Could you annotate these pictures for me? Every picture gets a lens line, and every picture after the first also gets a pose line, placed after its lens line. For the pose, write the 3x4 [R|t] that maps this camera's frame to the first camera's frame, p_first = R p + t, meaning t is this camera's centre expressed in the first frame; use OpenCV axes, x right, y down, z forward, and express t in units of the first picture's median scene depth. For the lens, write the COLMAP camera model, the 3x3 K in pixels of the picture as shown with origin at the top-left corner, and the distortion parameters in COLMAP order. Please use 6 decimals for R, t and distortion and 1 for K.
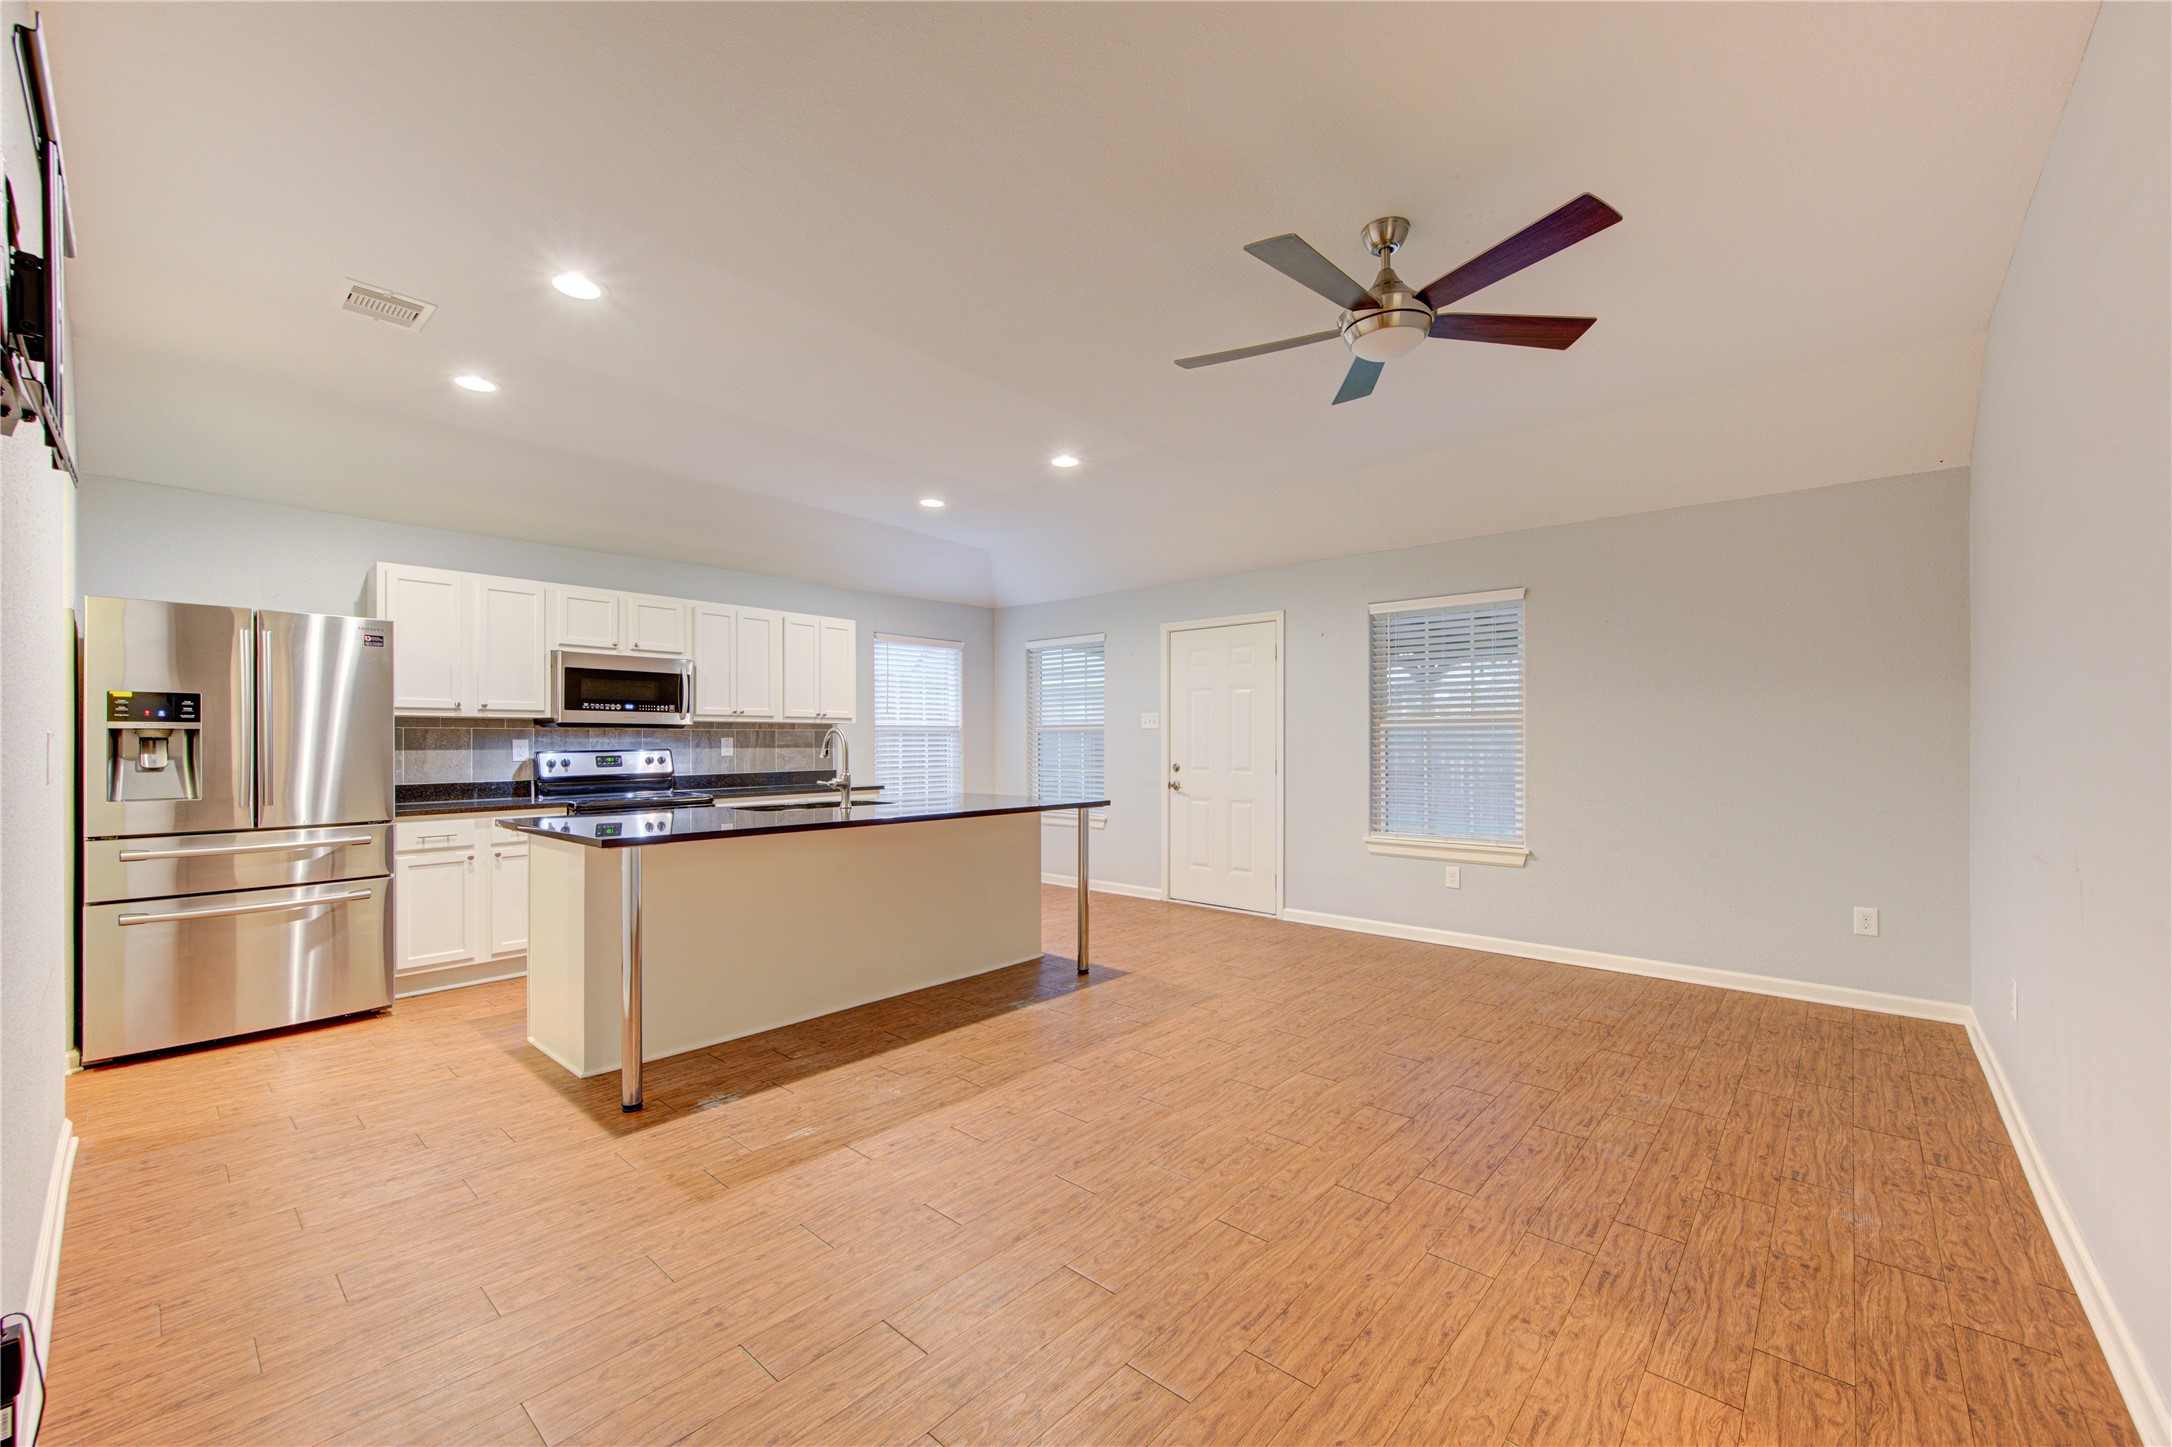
lens RADIAL K [[853.3, 0, 1093.9], [0, 853.3, 740.4], [0, 0, 1]] dist [-0.000061, -0.000248]
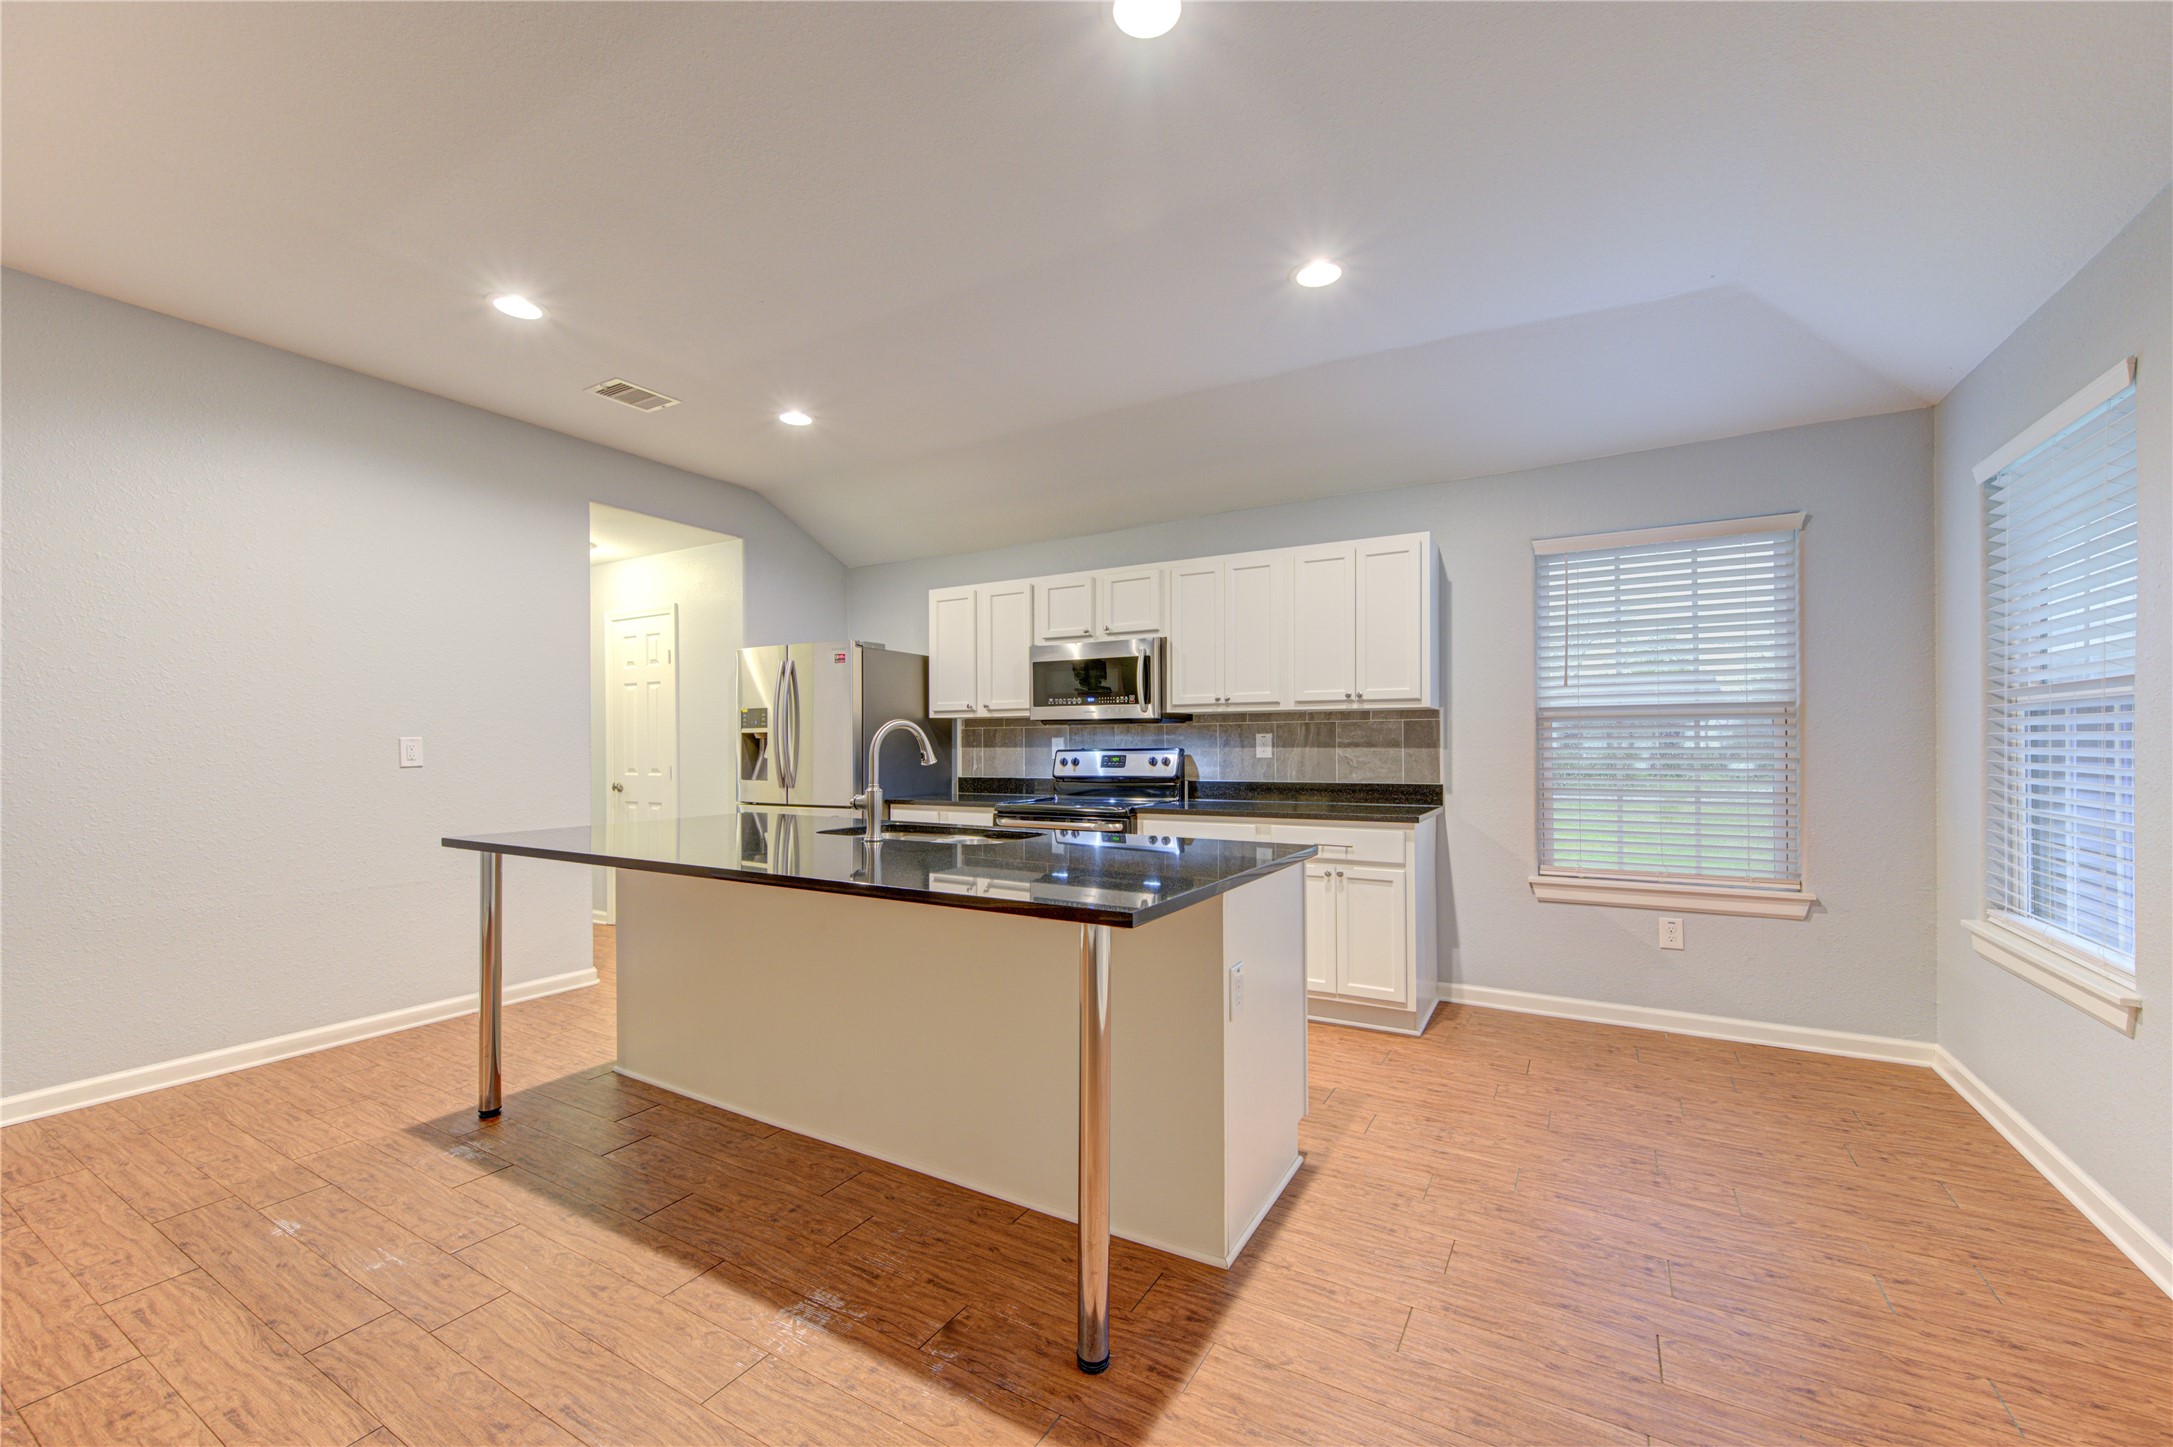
lens RADIAL K [[853.6, 0, 1100.8], [0, 853.6, 727.2], [0, 0, 1]] dist [-0.000061, -0.000248]
pose [[0.198668, -0.026092, -0.979720, 0.357176], [0.004174, 0.999659, -0.025777, 0.013459], [0.980058, 0.001032, 0.198709, 0.955853]]
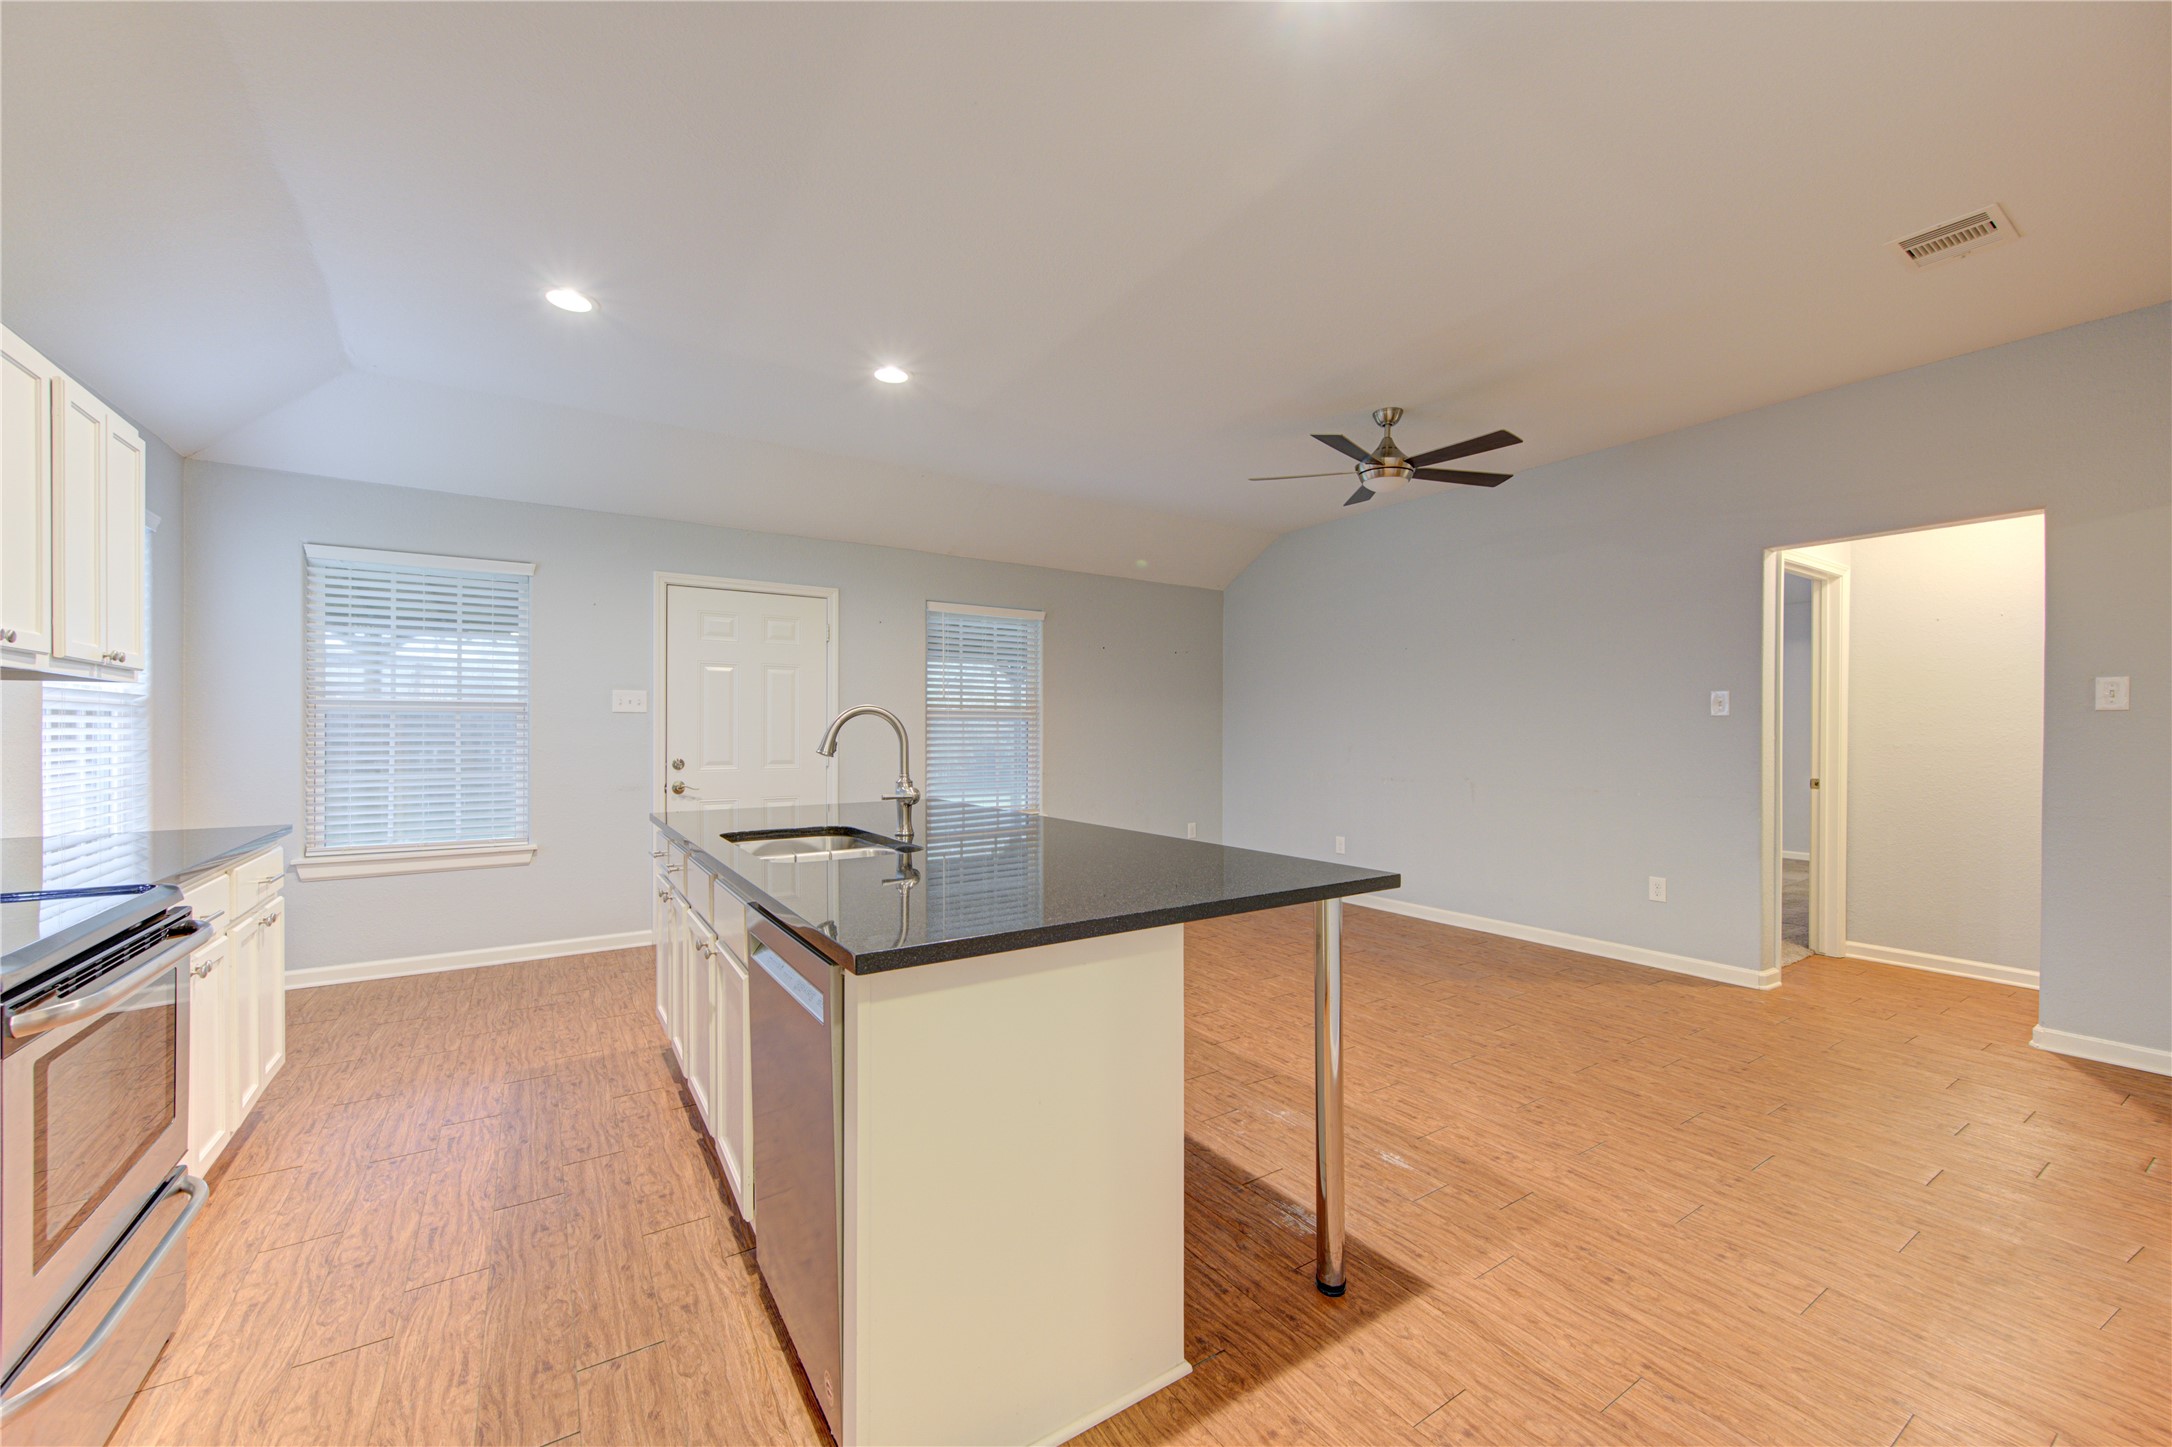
lens RADIAL K [[853.3, 0, 1090.1], [0, 853.3, 726.0], [0, 0, 1]] dist [-0.000061, -0.000248]
pose [[0.267010, 0.007191, 0.963667, -0.790021], [-0.002158, 0.999974, -0.006864, 0.003273], [-0.963691, -0.000247, 0.267019, 0.647616]]
